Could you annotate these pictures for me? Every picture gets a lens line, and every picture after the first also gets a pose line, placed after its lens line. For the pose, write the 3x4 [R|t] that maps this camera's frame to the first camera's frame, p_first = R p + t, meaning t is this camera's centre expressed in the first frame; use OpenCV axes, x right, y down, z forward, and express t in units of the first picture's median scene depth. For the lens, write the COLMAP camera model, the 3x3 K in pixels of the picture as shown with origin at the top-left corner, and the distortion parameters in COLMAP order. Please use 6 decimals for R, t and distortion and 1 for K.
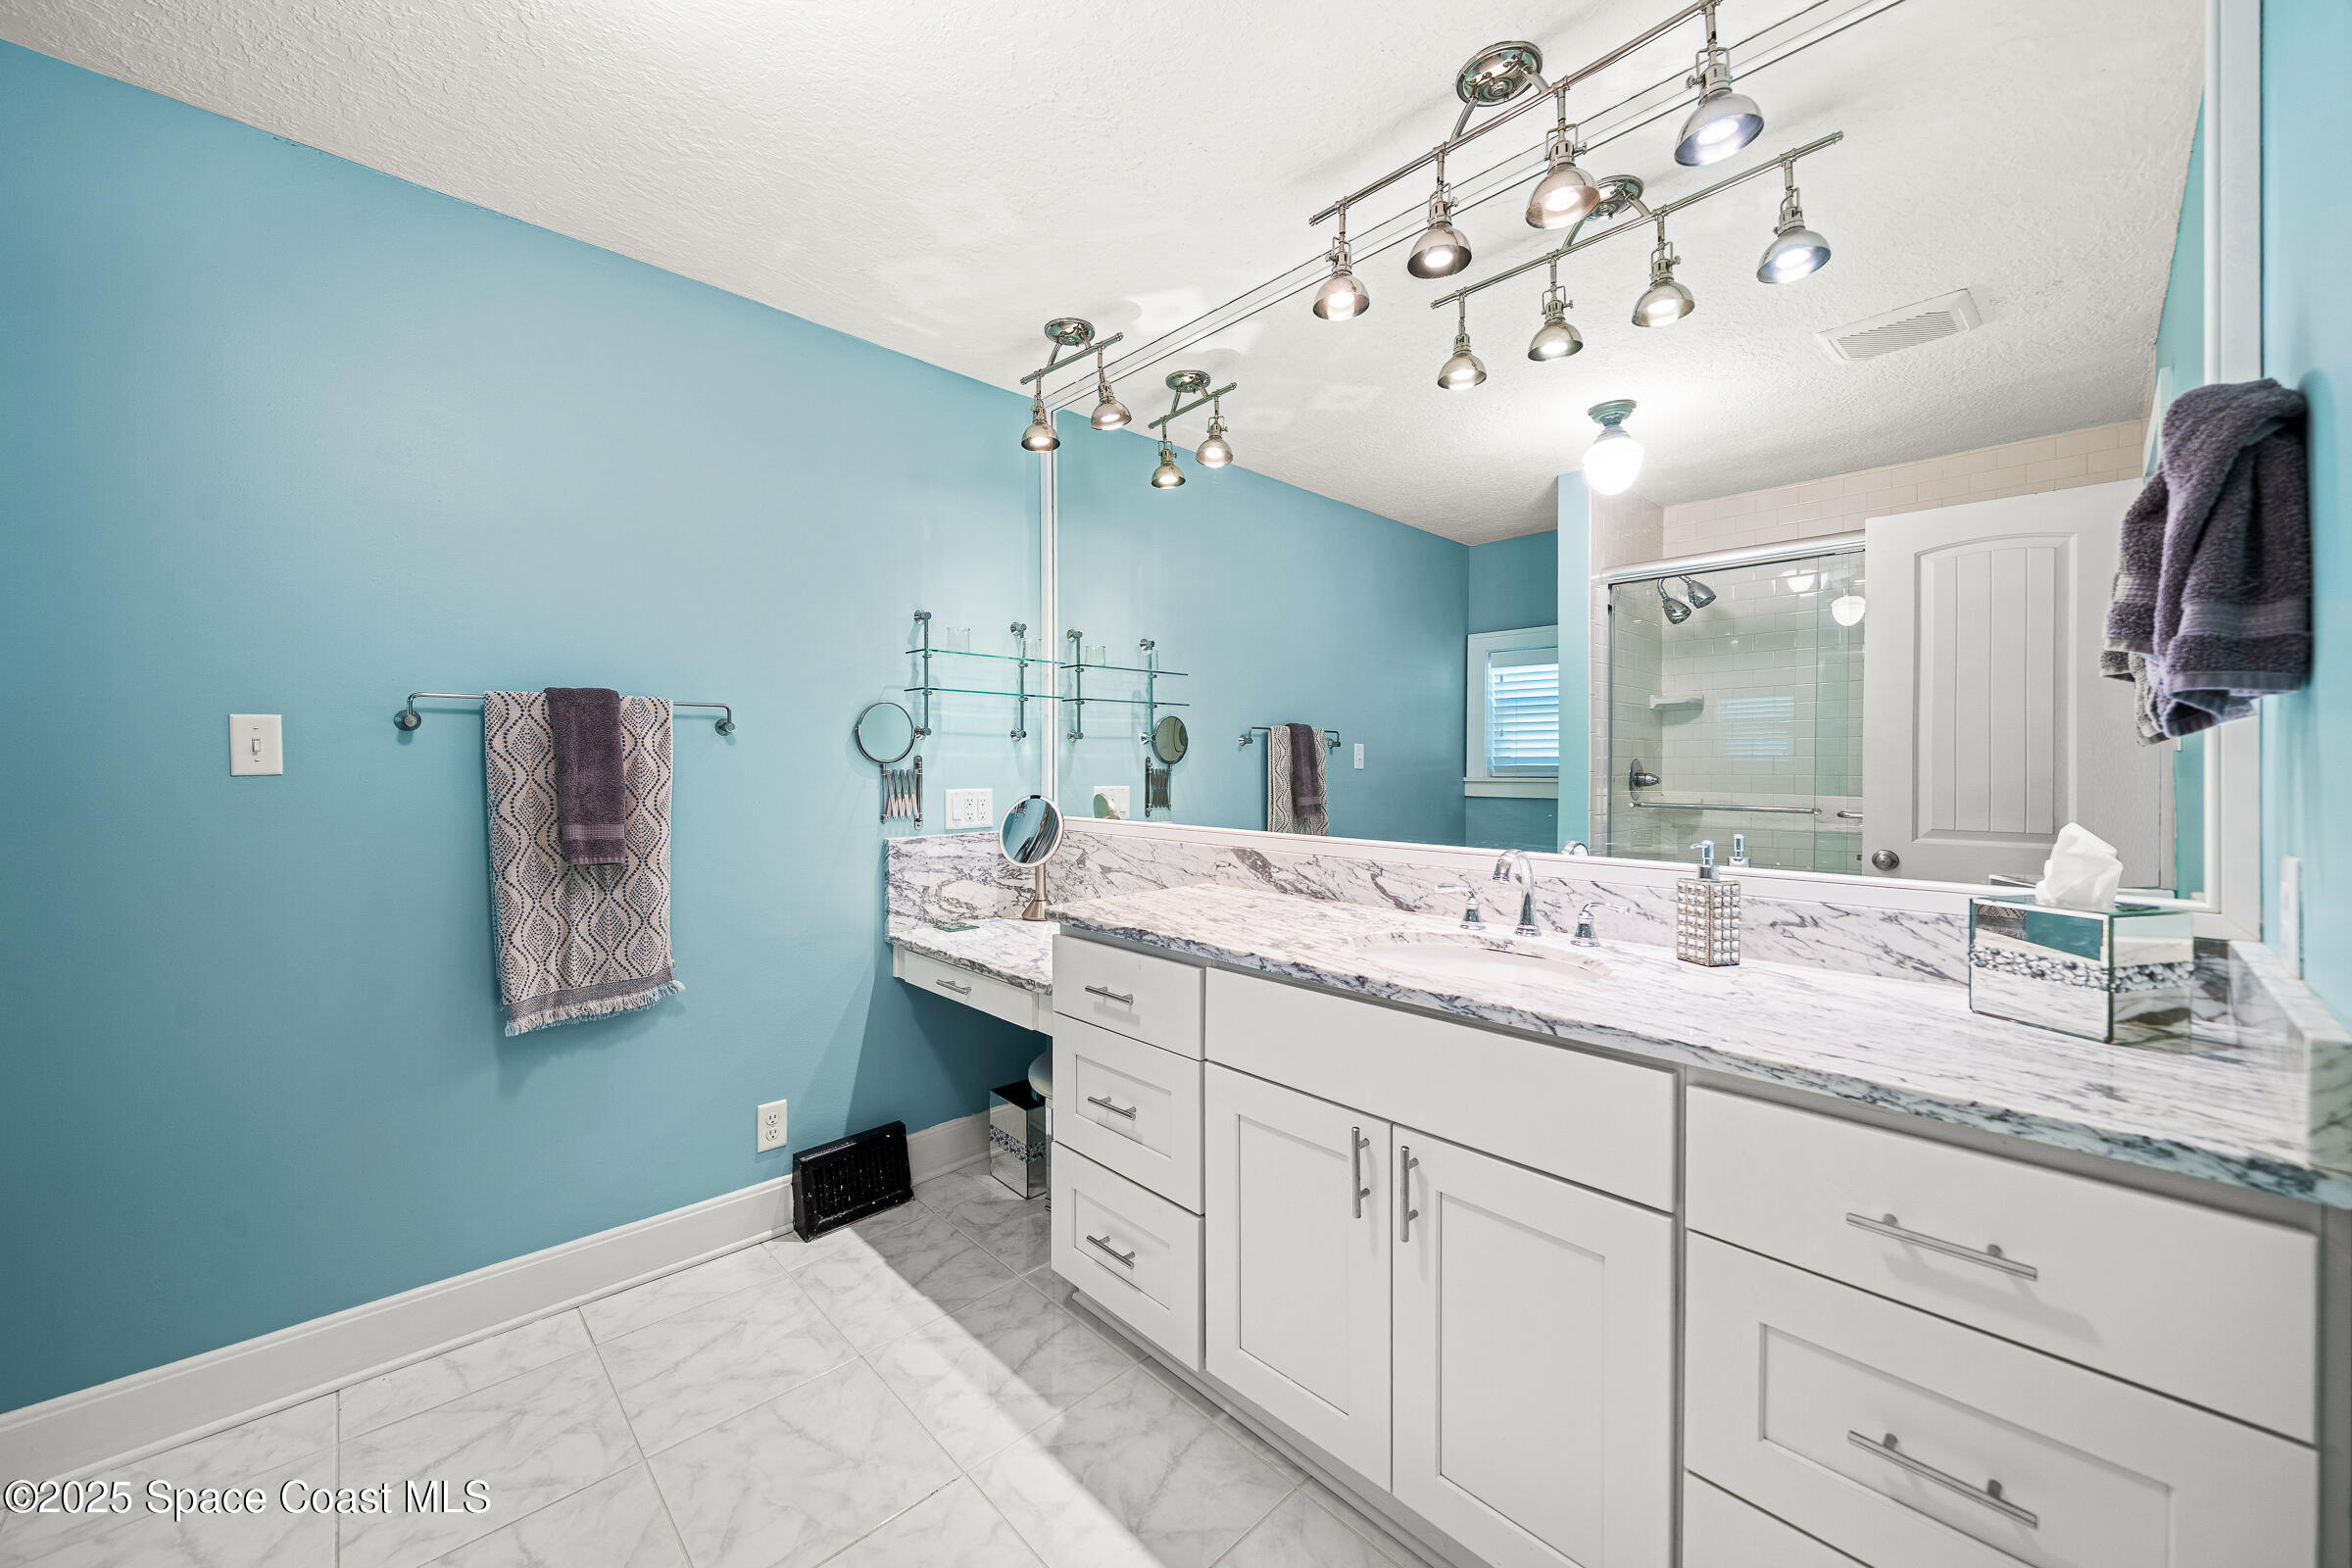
lens RADIAL K [[879.7, 0, 1171.1], [0, 879.7, 777.3], [0, 0, 1]] dist [0.001474, 0.000088]
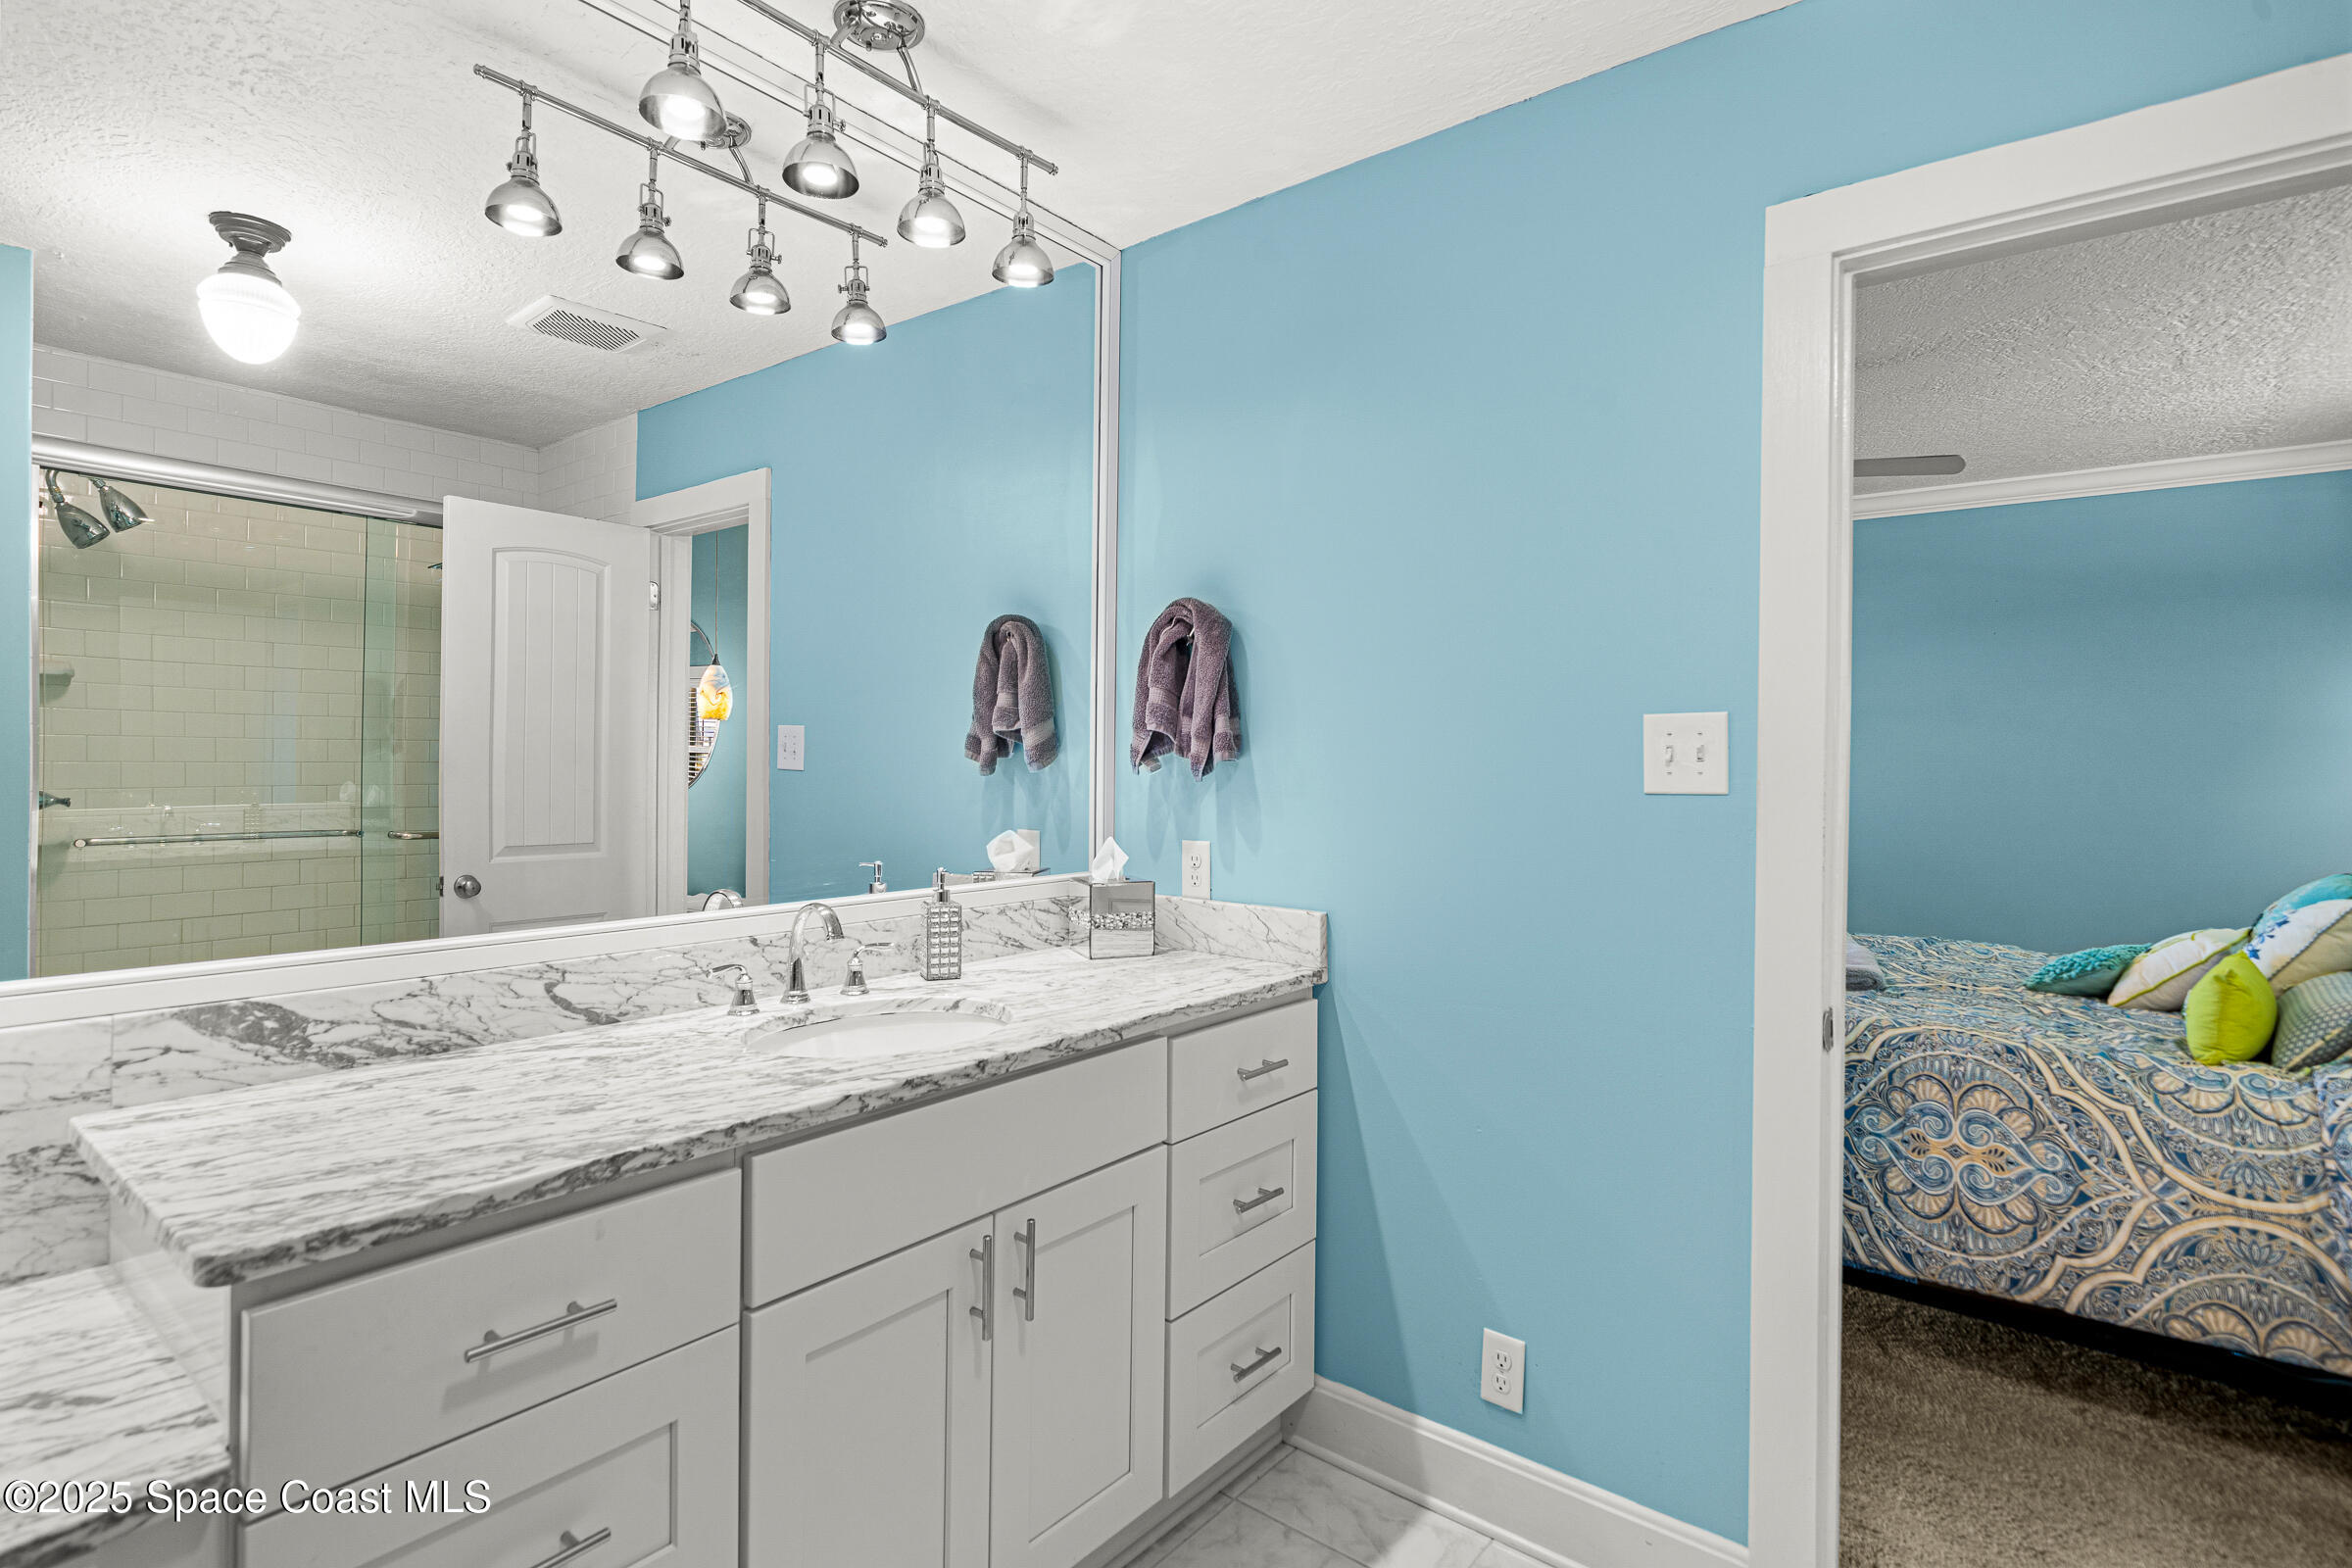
lens RADIAL K [[1153.5, 0, 1176.0], [0, 1153.5, 784.0], [0, 0, 1]] dist [0.013015, 0.000356]
pose [[-0.134960, -0.021926, 0.990608, -0.775948], [0.004055, 0.999735, 0.022680, -0.058162], [-0.990843, 0.007078, -0.134835, 0.808839]]
